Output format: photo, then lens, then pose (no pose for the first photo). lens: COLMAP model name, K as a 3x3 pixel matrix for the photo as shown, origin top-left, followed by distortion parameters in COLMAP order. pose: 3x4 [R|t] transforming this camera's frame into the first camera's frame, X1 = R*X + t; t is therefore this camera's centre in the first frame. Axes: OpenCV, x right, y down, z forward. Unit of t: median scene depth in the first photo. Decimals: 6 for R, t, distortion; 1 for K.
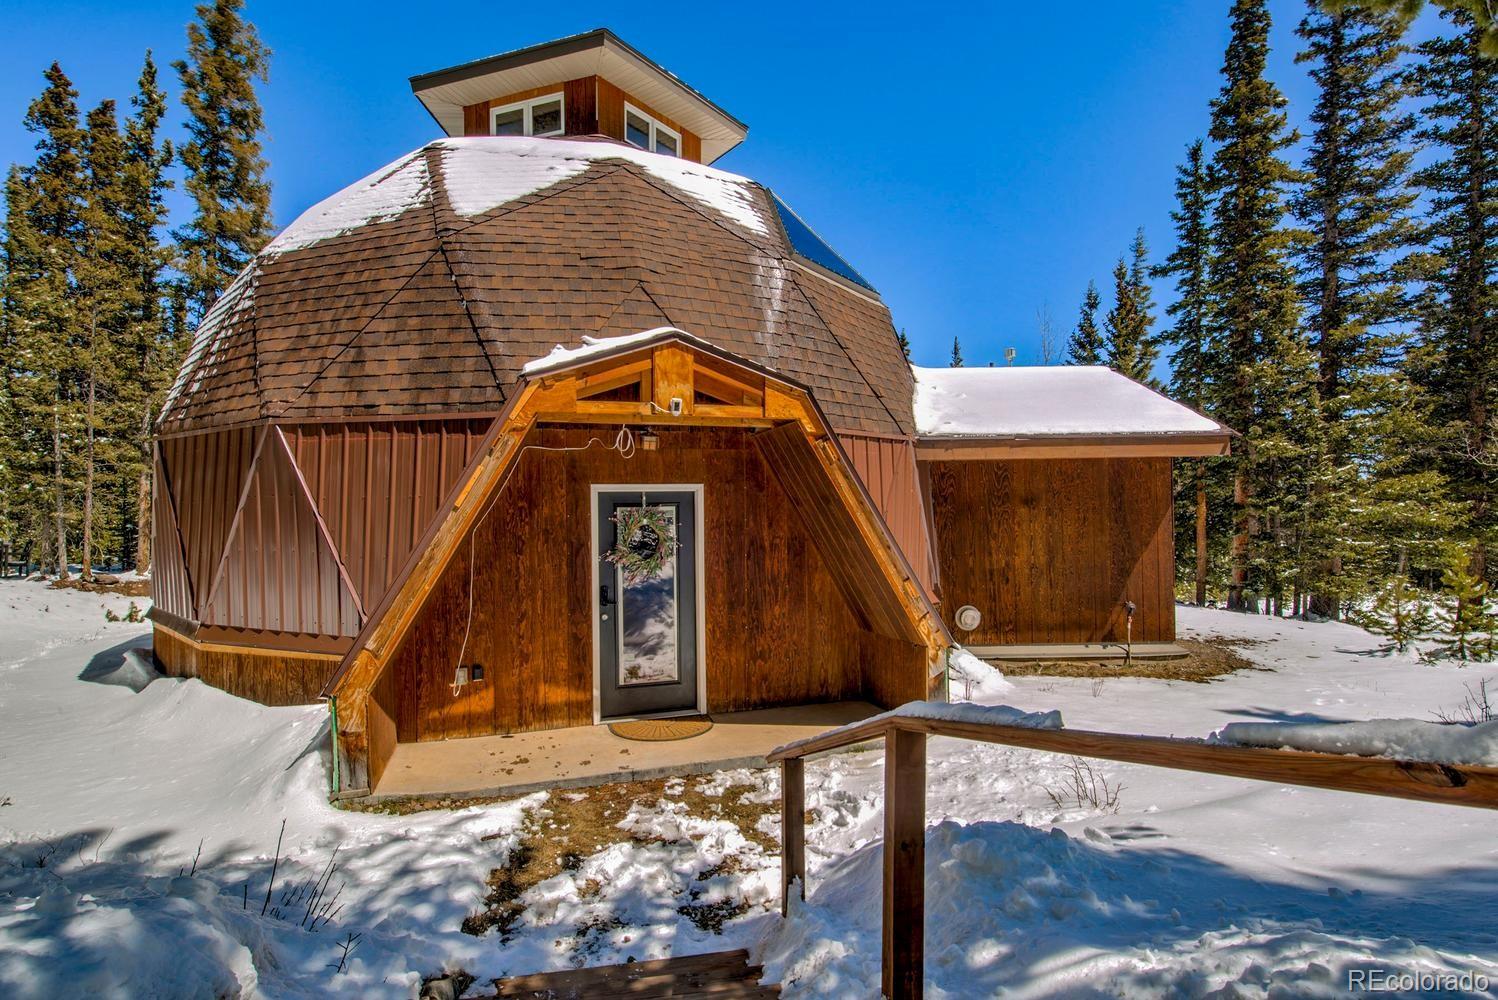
lens RADIAL K [[734.2, 0, 749.0], [0, 734.2, 500.0], [0, 0, 1]] dist [-0.009562, 0.000005]
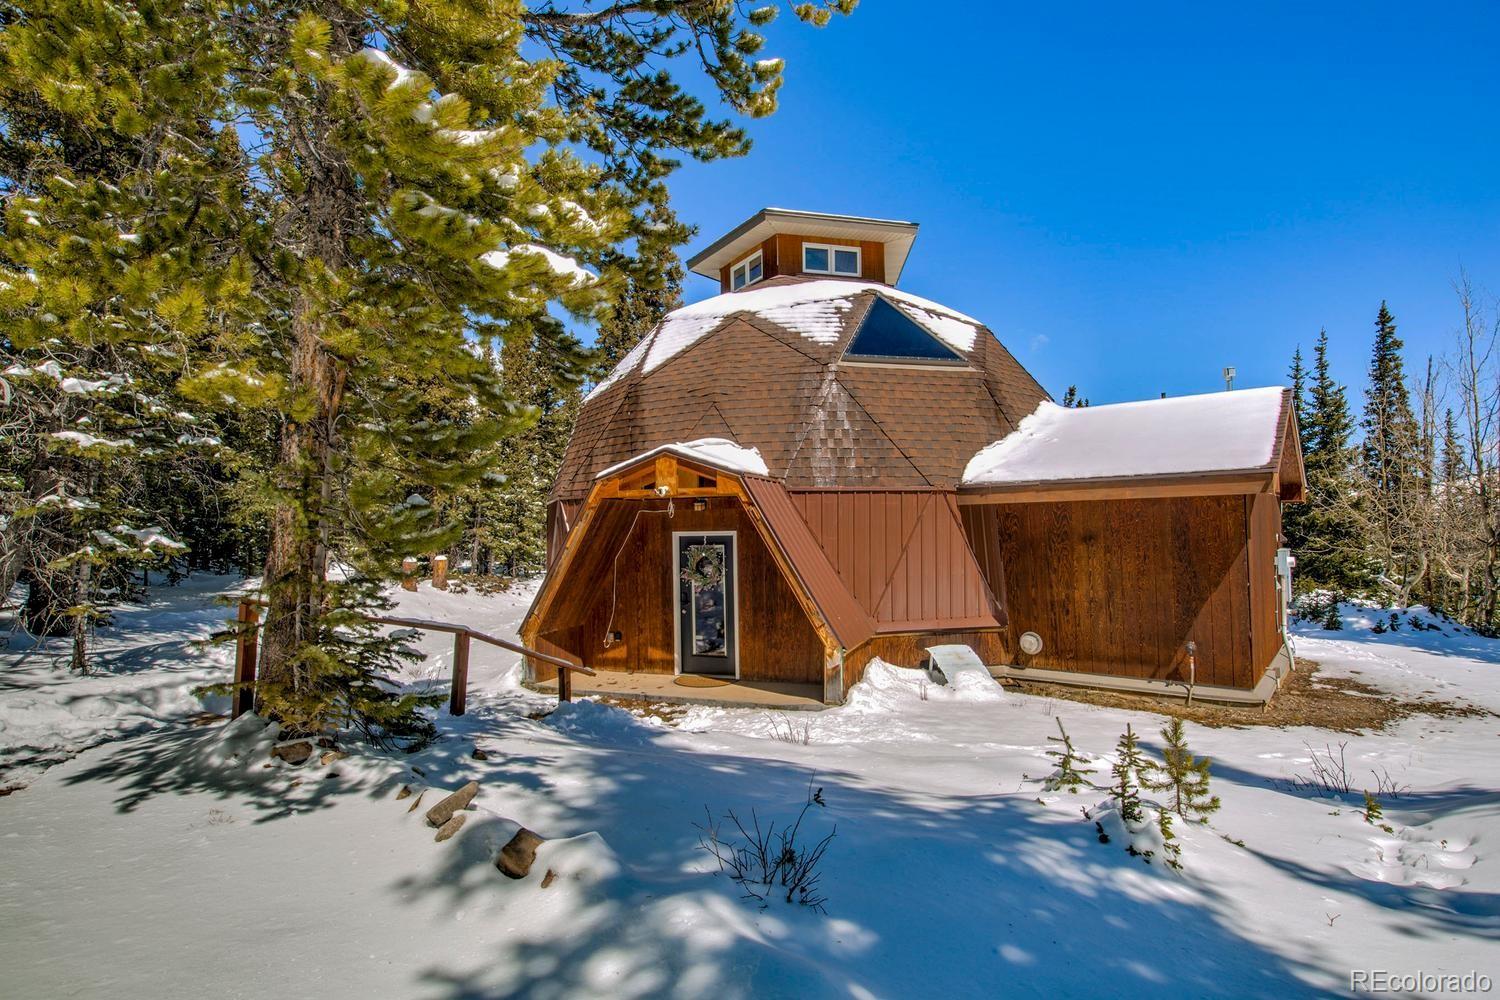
lens RADIAL K [[728.6, 0, 745.5], [0, 728.6, 500.0], [0, 0, 1]] dist [-0.010899, -0.001280]
pose [[0.782092, -0.024438, -0.622683, 0.879308], [0.011359, 0.999624, -0.024964, -0.046284], [0.623059, 0.012451, 0.782076, -0.189760]]
